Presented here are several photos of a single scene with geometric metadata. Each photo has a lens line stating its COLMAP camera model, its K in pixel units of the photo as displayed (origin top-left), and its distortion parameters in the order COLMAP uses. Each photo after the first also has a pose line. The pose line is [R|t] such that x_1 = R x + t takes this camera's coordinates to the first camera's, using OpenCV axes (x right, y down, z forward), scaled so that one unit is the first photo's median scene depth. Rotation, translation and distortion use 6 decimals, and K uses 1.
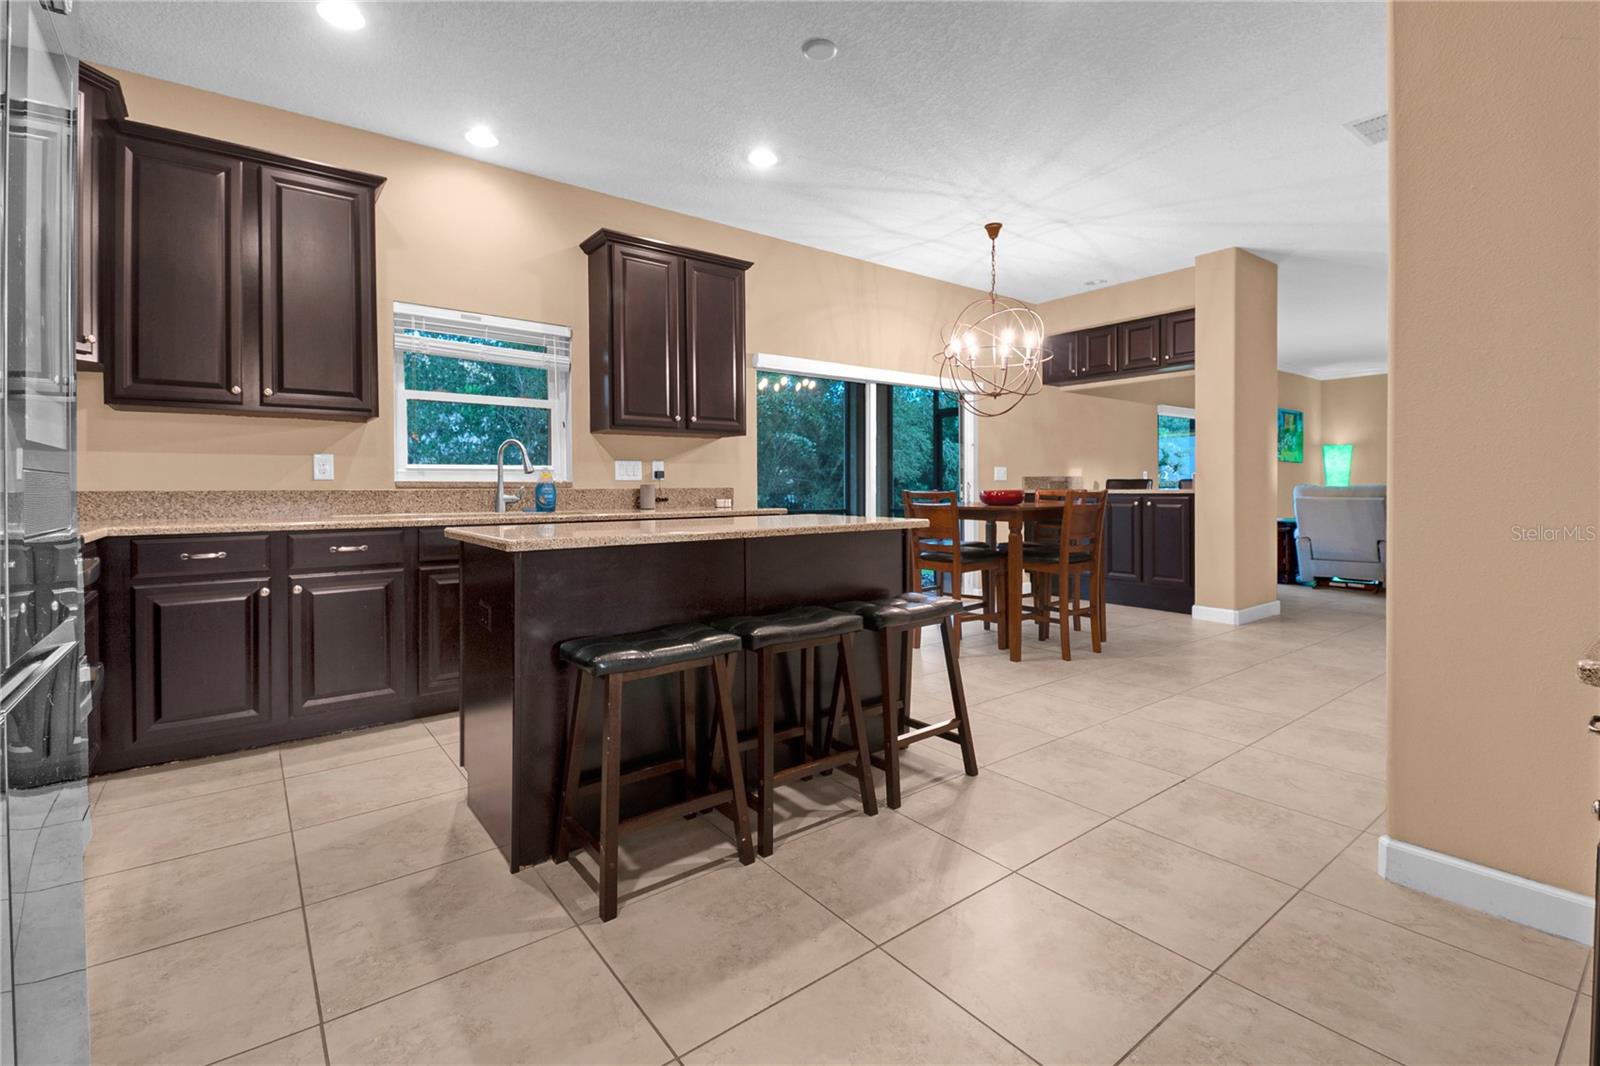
lens RADIAL K [[721.6, 0, 818.2], [0, 721.6, 486.7], [0, 0, 1]] dist [-0.000566, -0.000583]
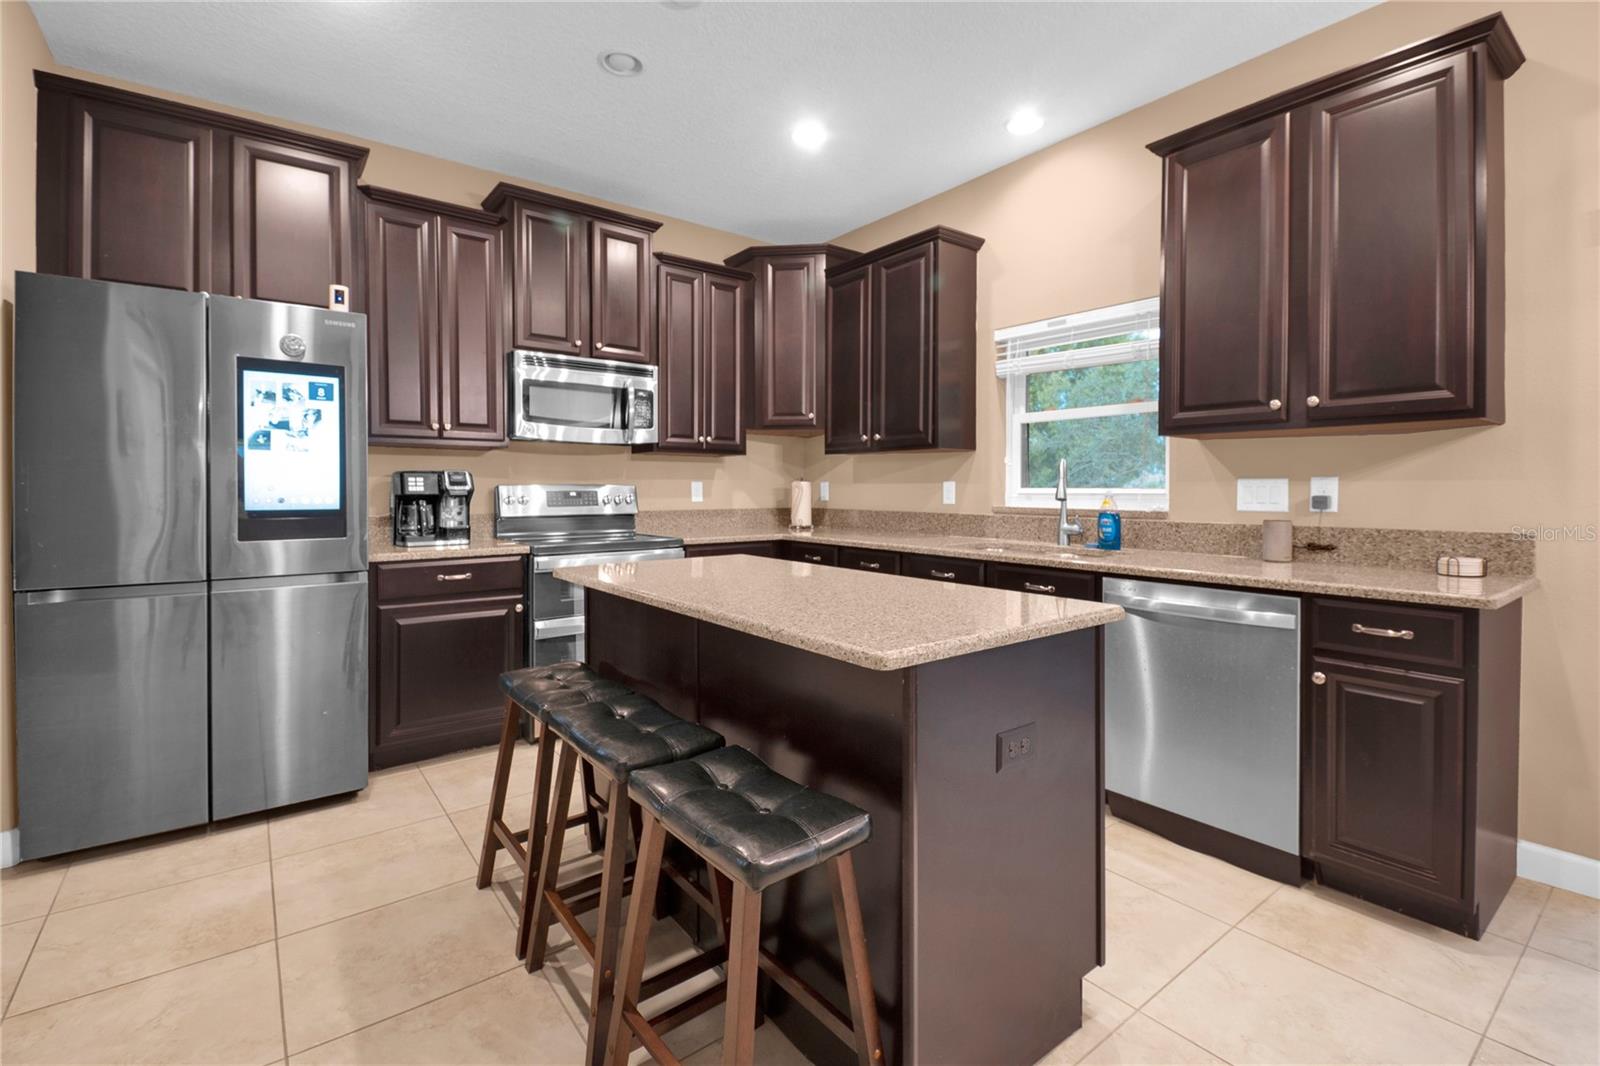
lens RADIAL K [[721.6, 0, 818.2], [0, 721.6, 486.7], [0, 0, 1]] dist [-0.000566, -0.000583]
pose [[-0.021248, 0.001228, -0.999773, 0.421262], [-0.004066, 0.999991, 0.001315, -0.033755], [0.999766, 0.004093, -0.021243, 0.738122]]
